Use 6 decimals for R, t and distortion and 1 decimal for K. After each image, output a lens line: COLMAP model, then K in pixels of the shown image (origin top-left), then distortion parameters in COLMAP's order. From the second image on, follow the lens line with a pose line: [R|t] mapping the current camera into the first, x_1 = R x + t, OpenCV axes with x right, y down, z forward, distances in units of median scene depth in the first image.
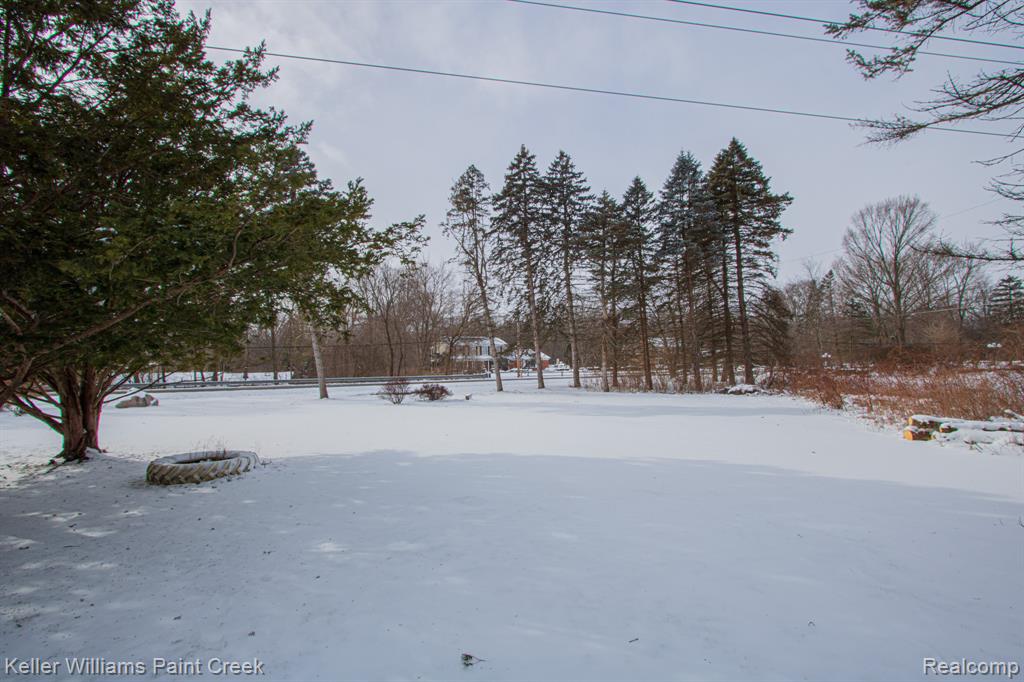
lens RADIAL K [[482.3, 0, 512.2], [0, 482.3, 347.4], [0, 0, 1]] dist [-0.018847, 0.007333]
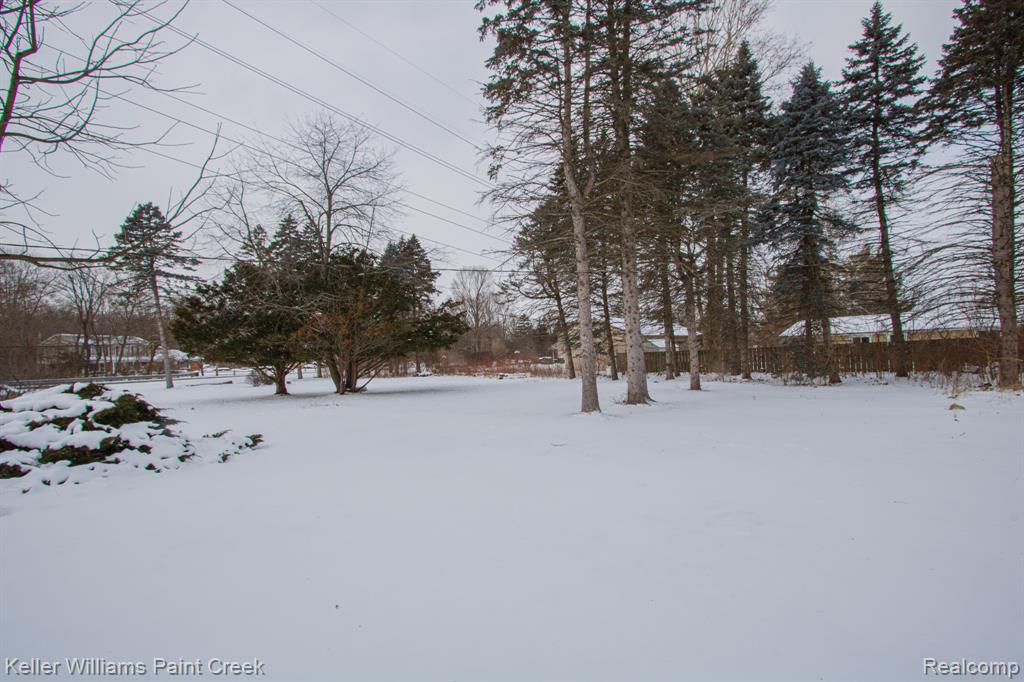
lens RADIAL K [[482.3, 0, 516.9], [0, 482.3, 349.8], [0, 0, 1]] dist [-0.018847, 0.007333]
pose [[0.705562, 0.010242, 0.708574, -0.499903], [-0.011476, 0.999930, -0.003026, -0.008433], [-0.708555, -0.005997, 0.705630, -0.505868]]
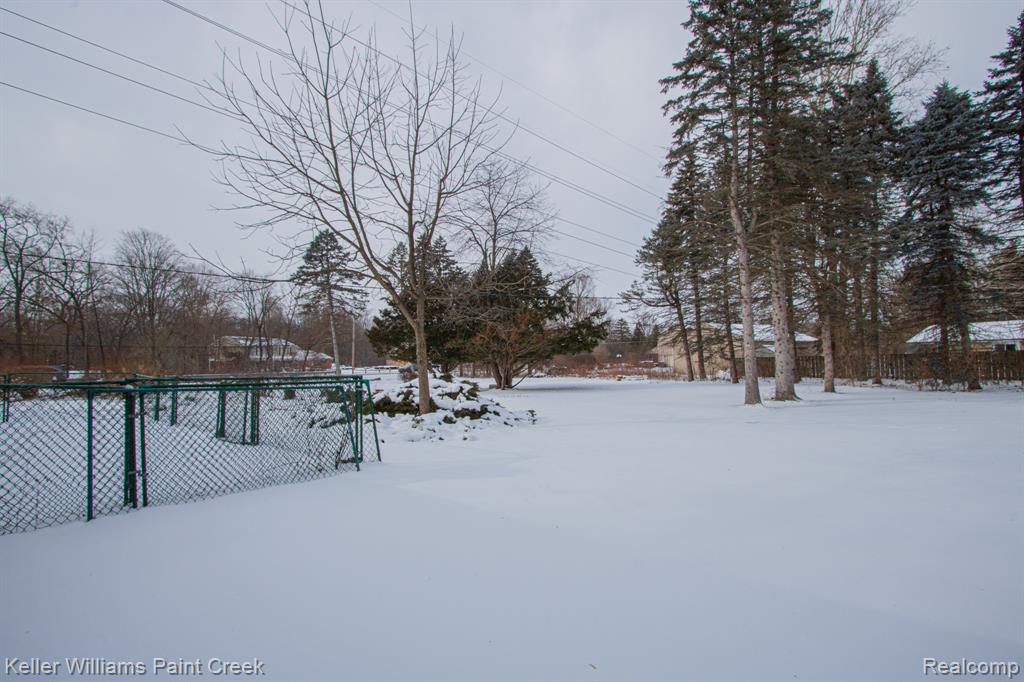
lens RADIAL K [[482.3, 0, 516.6], [0, 482.3, 348.3], [0, 0, 1]] dist [-0.018847, 0.007333]
pose [[0.818694, 0.024002, 0.573729, -0.633300], [-0.022412, 0.999700, -0.009842, -0.007313], [-0.573793, -0.004800, 0.818986, -0.530384]]
